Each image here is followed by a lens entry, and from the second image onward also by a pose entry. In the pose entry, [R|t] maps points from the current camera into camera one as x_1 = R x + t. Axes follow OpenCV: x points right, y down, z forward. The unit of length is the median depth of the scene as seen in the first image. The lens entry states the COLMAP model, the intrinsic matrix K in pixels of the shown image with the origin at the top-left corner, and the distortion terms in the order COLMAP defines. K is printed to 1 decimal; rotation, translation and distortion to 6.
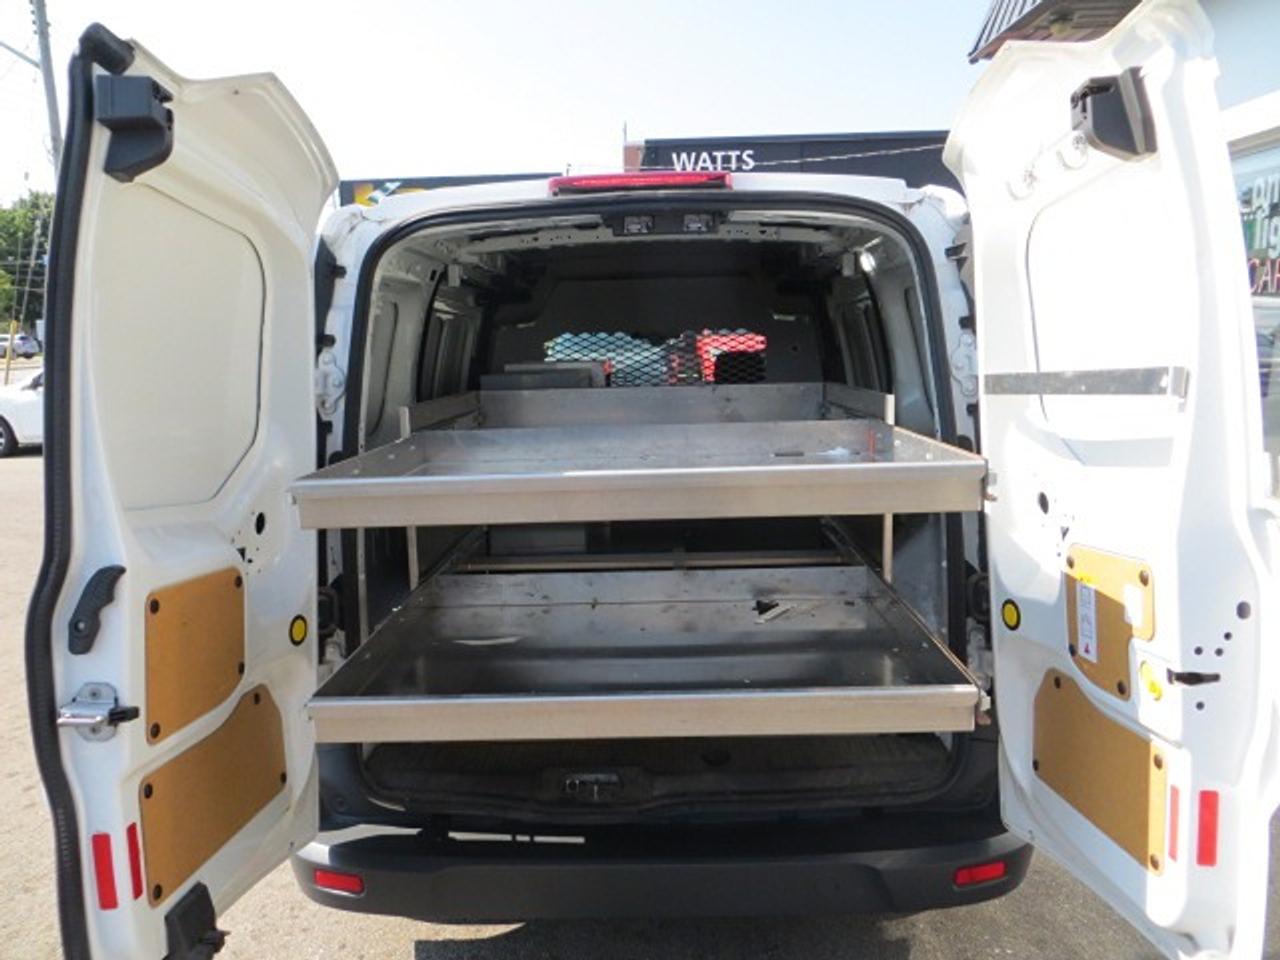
lens RADIAL K [[958.4, 0, 638.9], [0, 958.4, 476.2], [0, 0, 1]] dist [-0.022525, 0.008554]
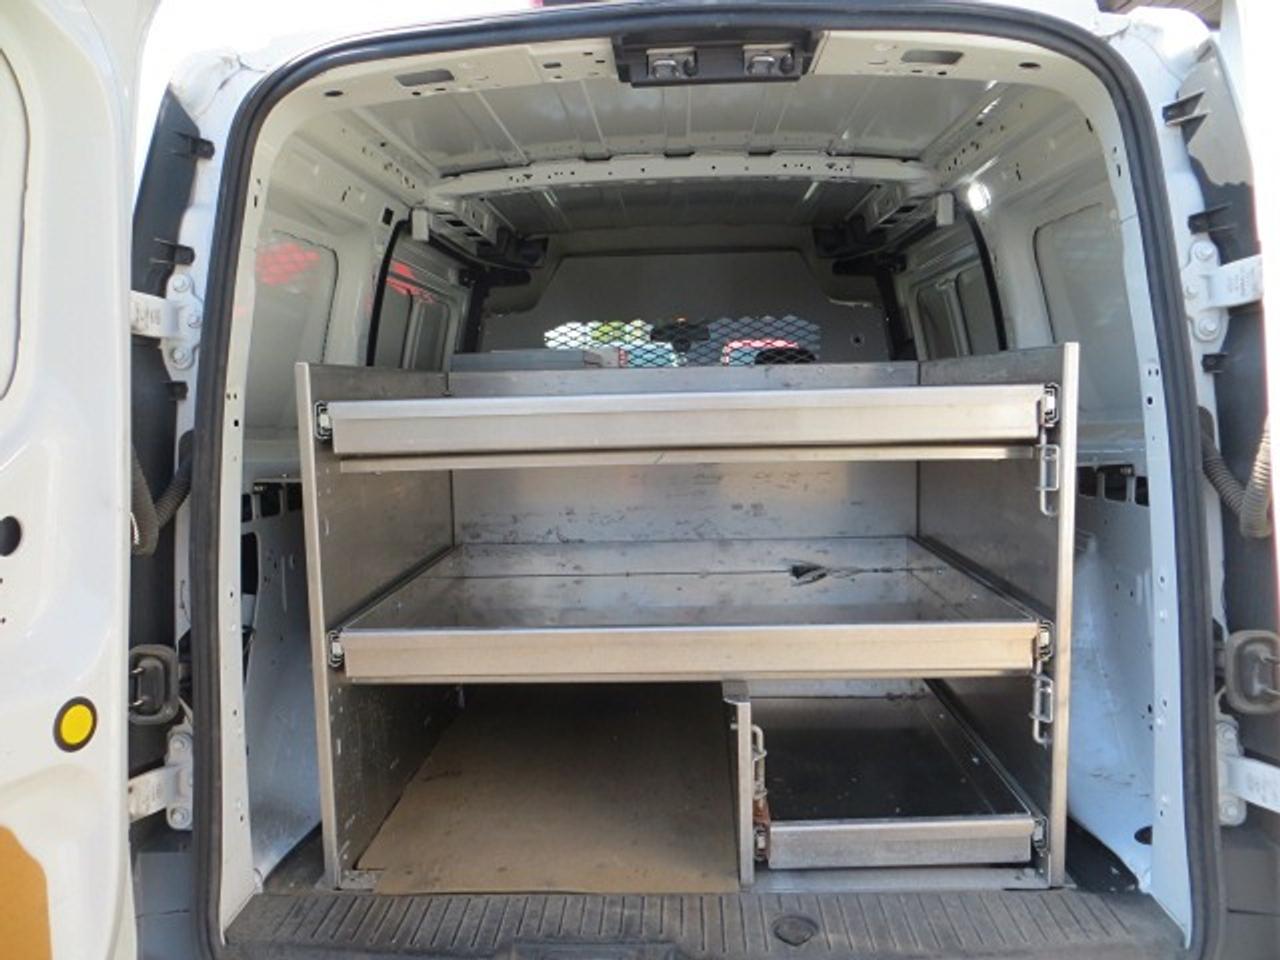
lens RADIAL K [[958.4, 0, 638.9], [0, 958.4, 484.5], [0, 0, 1]] dist [-0.022525, 0.008554]
pose [[0.999838, 0.004853, -0.017351, -0.006564], [-0.005473, 0.999342, -0.035863, 0.022053], [0.017166, 0.035952, 0.999206, 0.262319]]
